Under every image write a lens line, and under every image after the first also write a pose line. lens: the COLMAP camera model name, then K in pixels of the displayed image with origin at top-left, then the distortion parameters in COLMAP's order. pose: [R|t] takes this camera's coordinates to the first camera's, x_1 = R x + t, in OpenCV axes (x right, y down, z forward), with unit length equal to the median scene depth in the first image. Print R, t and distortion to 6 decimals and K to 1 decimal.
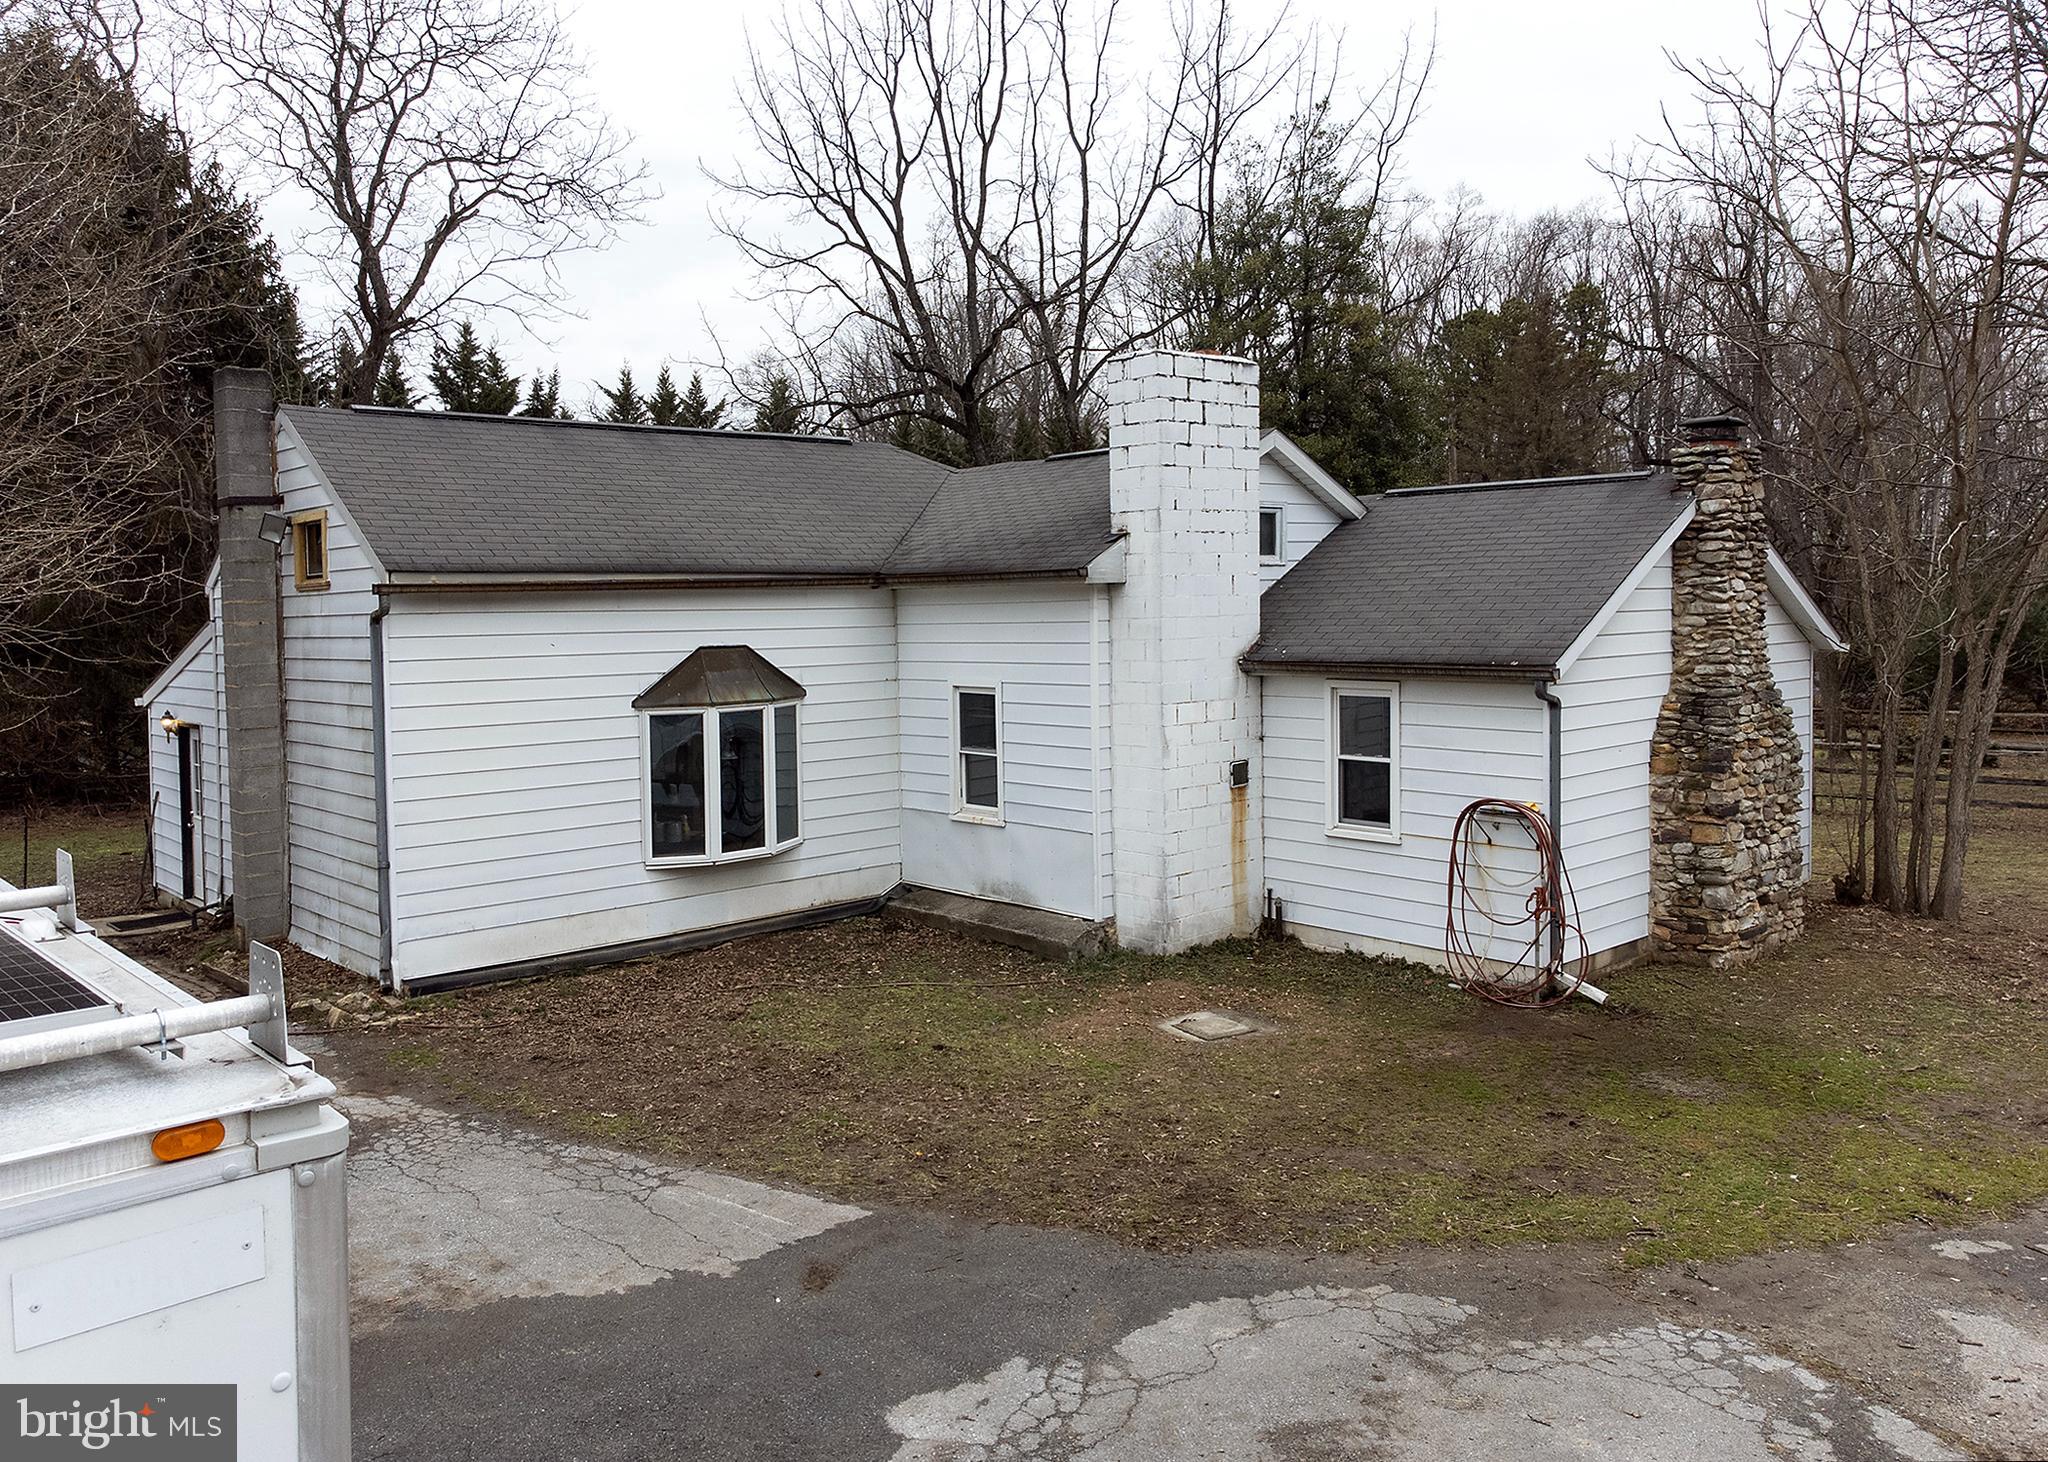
lens RADIAL K [[1578.0, 0, 963.5], [0, 1578.0, 727.9], [0, 0, 1]] dist [0.027096, 0.000918]
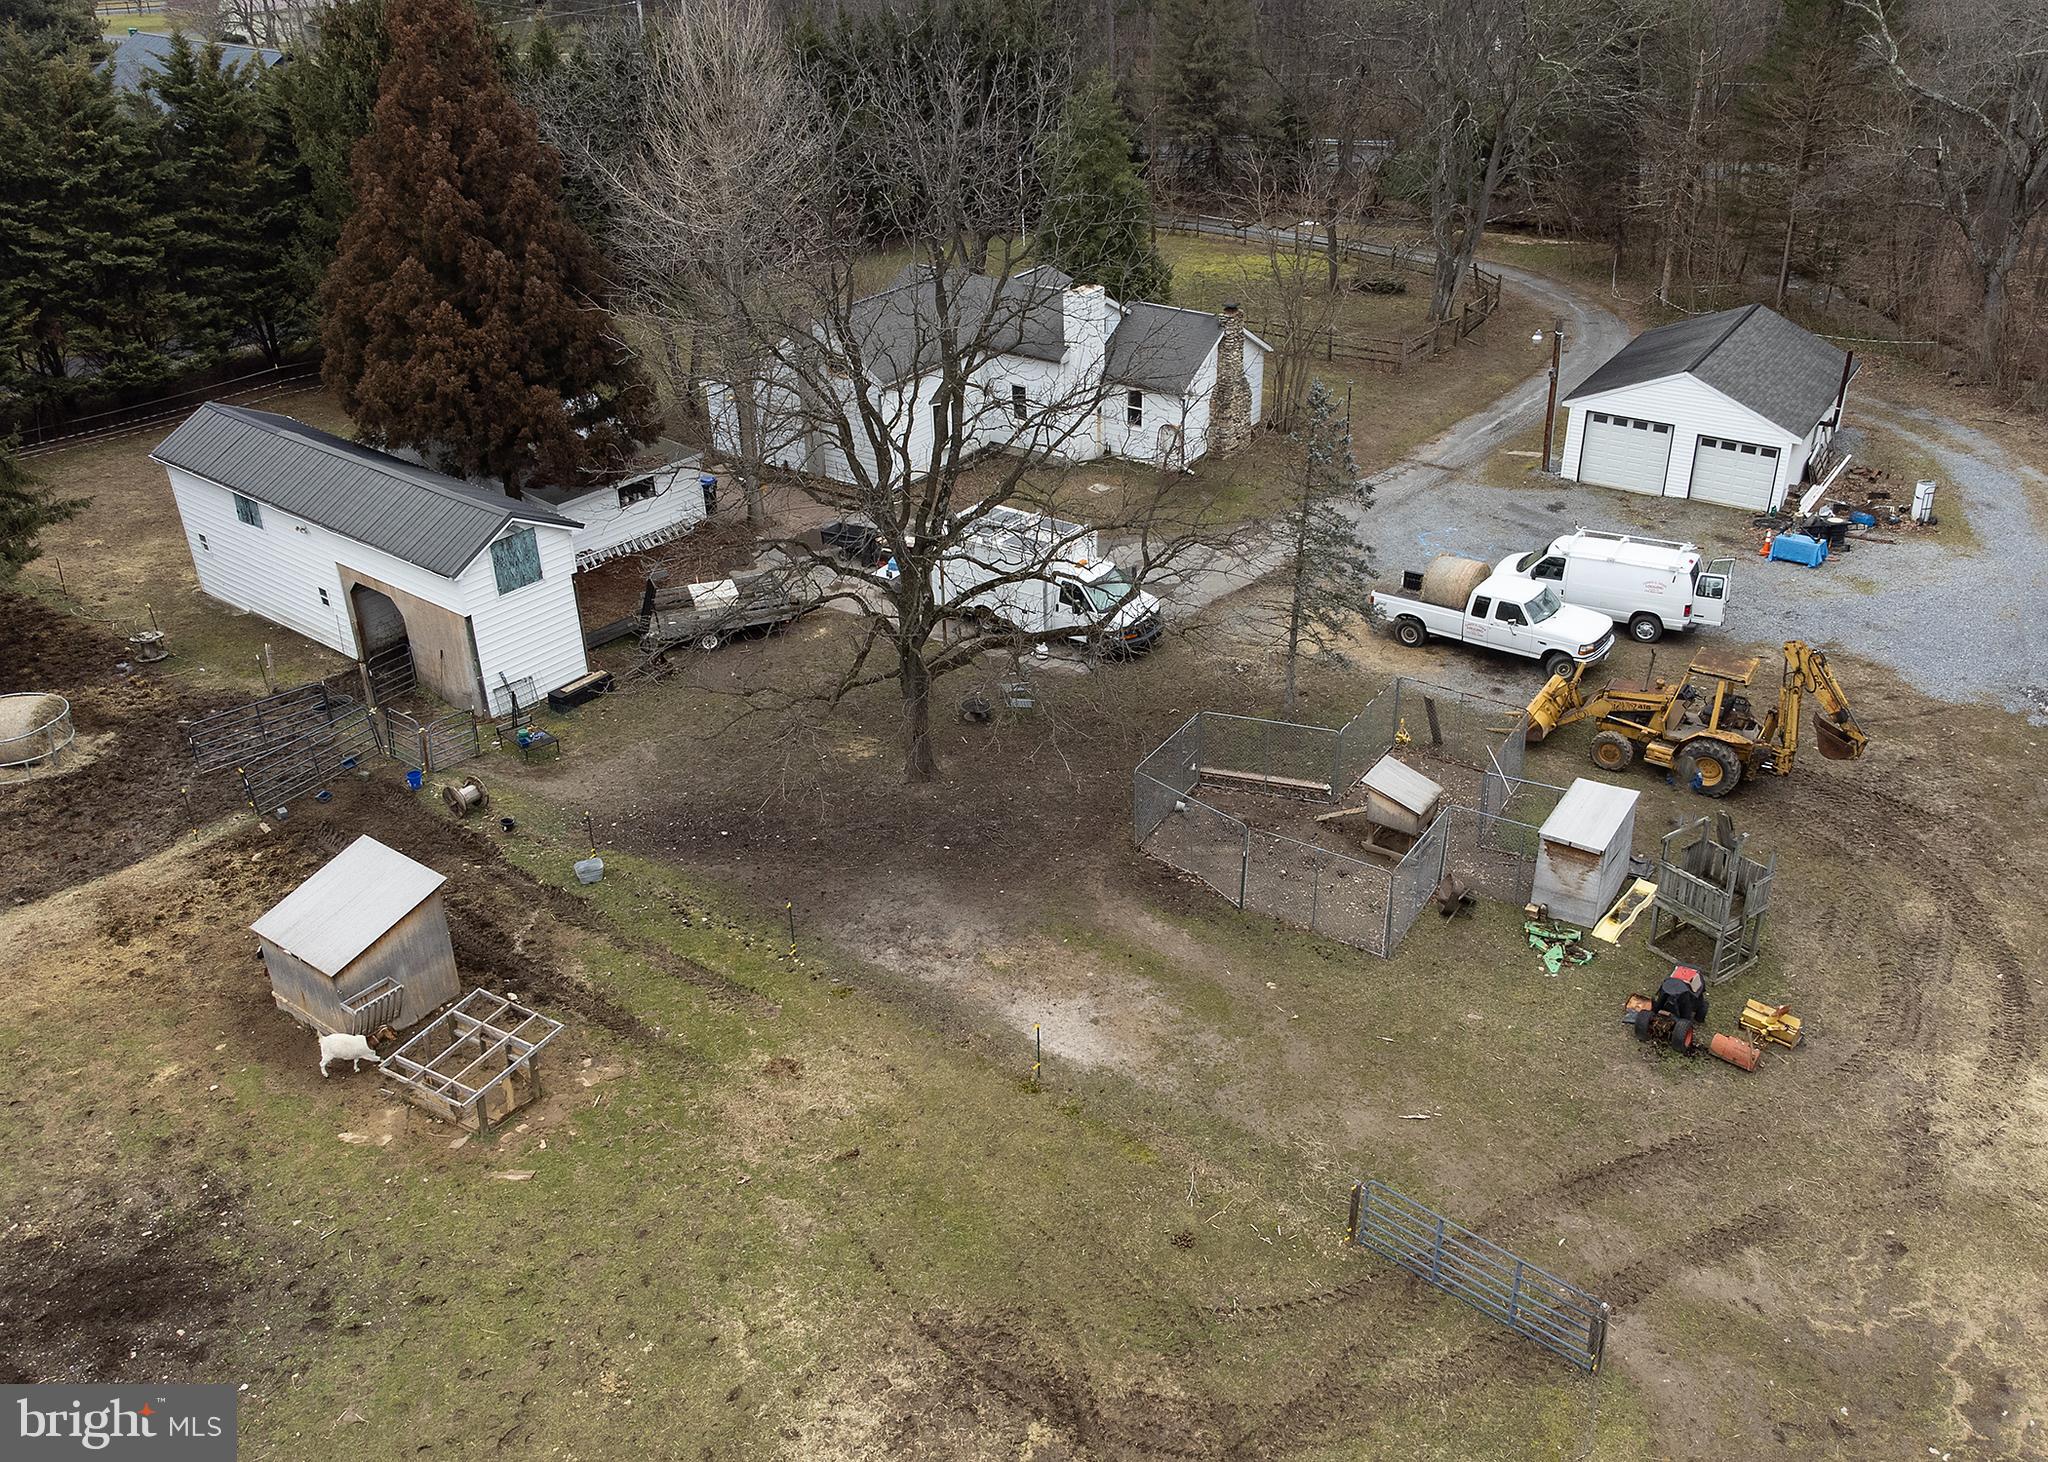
lens RADIAL K [[1621.4, 0, 1089.5], [0, 1621.4, 735.2], [0, 0, 1]] dist [0.004139, 0.030077]
pose [[0.963716, -0.106492, 0.244766, -0.827867], [0.000412, 0.917564, 0.397588, -0.764991], [-0.266929, -0.383061, 0.884315, -2.519489]]
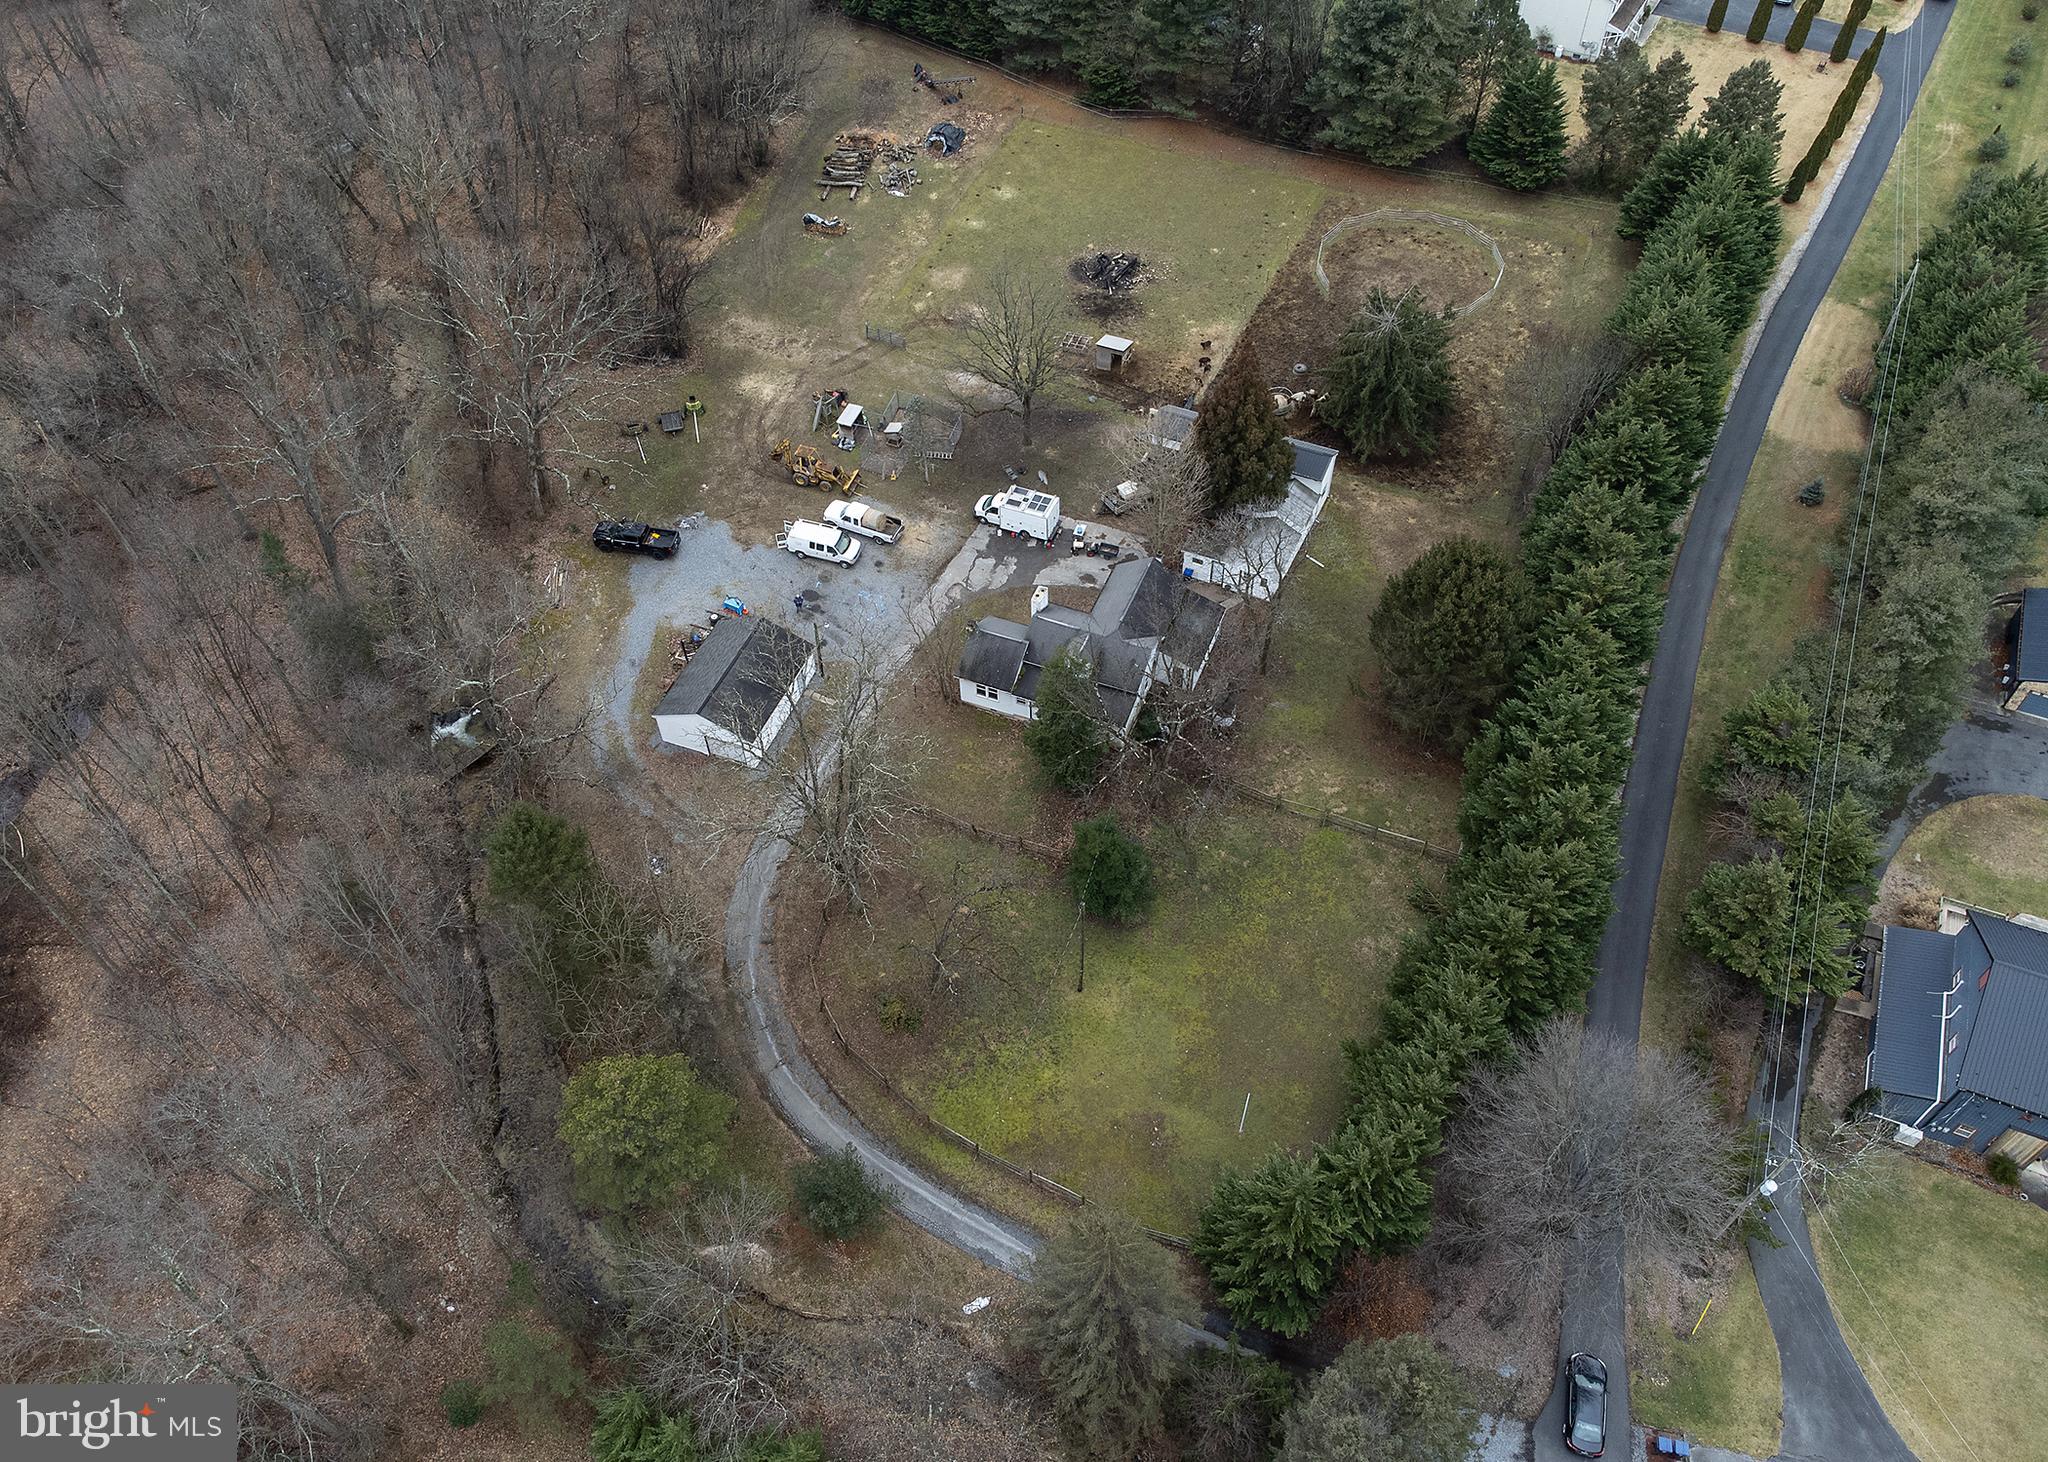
lens RADIAL K [[1578.0, 0, 963.5], [0, 1578.0, 727.9], [0, 0, 1]] dist [0.027096, 0.000918]
pose [[-0.899116, 0.370274, -0.233427, 2.393310], [0.018831, 0.565517, 0.824522, -5.900962], [0.437306, 0.736945, -0.515437, 5.083567]]
